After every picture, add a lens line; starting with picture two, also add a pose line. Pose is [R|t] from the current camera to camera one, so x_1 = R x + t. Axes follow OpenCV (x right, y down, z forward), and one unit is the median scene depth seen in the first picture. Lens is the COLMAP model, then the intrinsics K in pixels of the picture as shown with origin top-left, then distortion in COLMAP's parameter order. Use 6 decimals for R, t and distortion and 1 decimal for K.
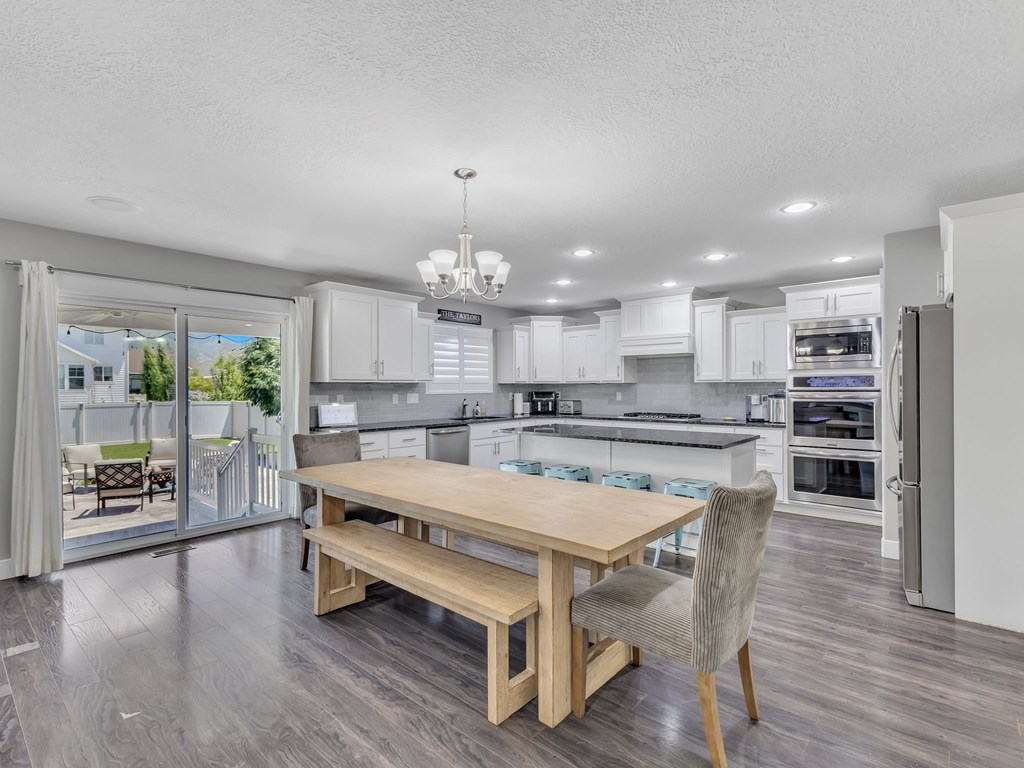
lens RADIAL K [[499.5, 0, 512.2], [0, 499.5, 386.5], [0, 0, 1]] dist [0.005139, 0.001474]
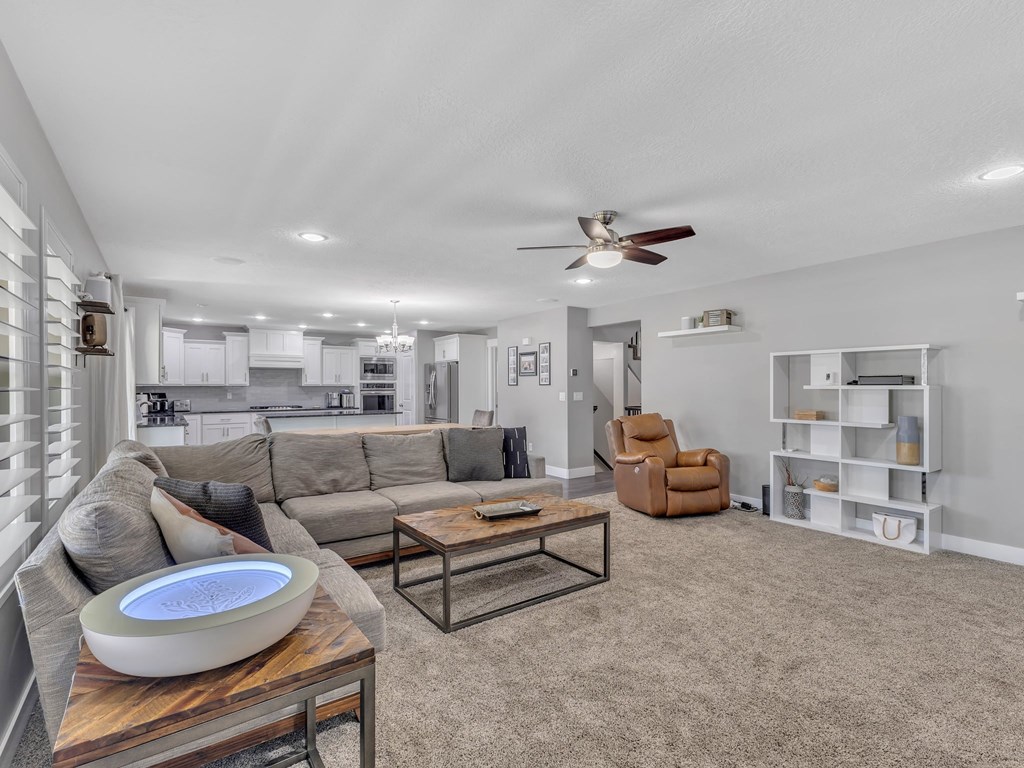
lens RADIAL K [[499.5, 0, 502.5], [0, 499.5, 383.9], [0, 0, 1]] dist [0.005139, 0.001474]
pose [[0.255330, 0.010110, 0.966801, -1.082846], [0.000380, 0.999944, -0.010557, 0.003006], [-0.966854, 0.003063, 0.255312, -0.058504]]
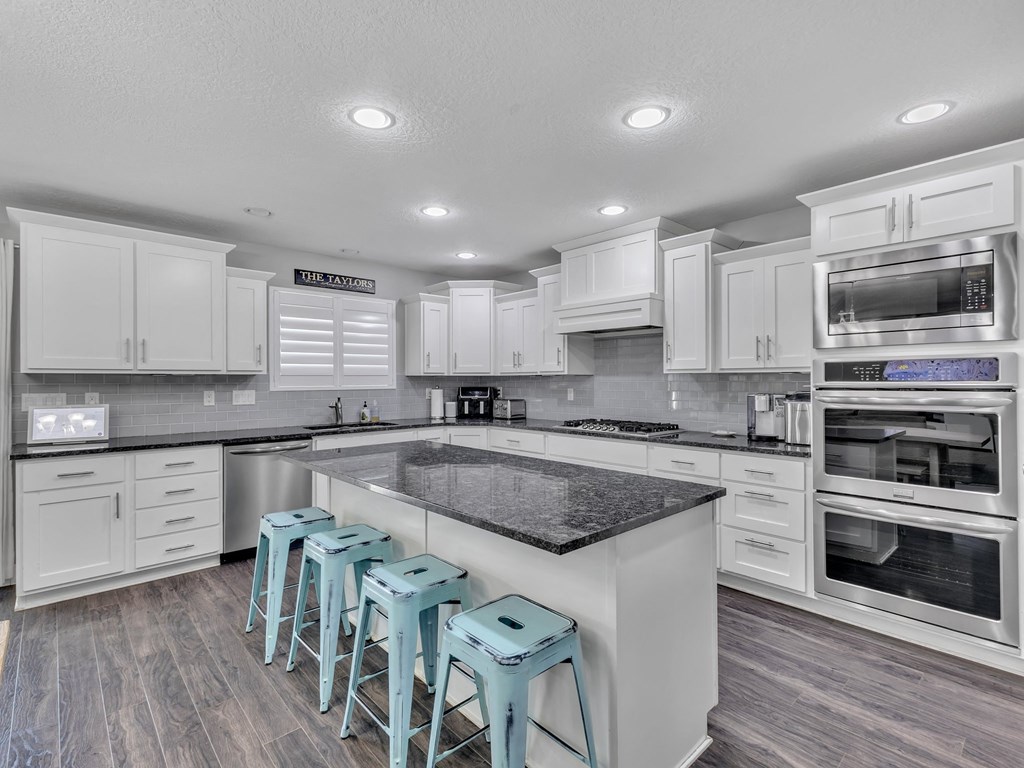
lens RADIAL K [[499.5, 0, 506.9], [0, 499.5, 379.1], [0, 0, 1]] dist [0.005139, 0.001474]
pose [[0.993298, 0.000015, -0.115585, 0.249298], [-0.000109, 1.000000, -0.000809, -0.000613], [0.115585, 0.000816, 0.993297, 0.374174]]
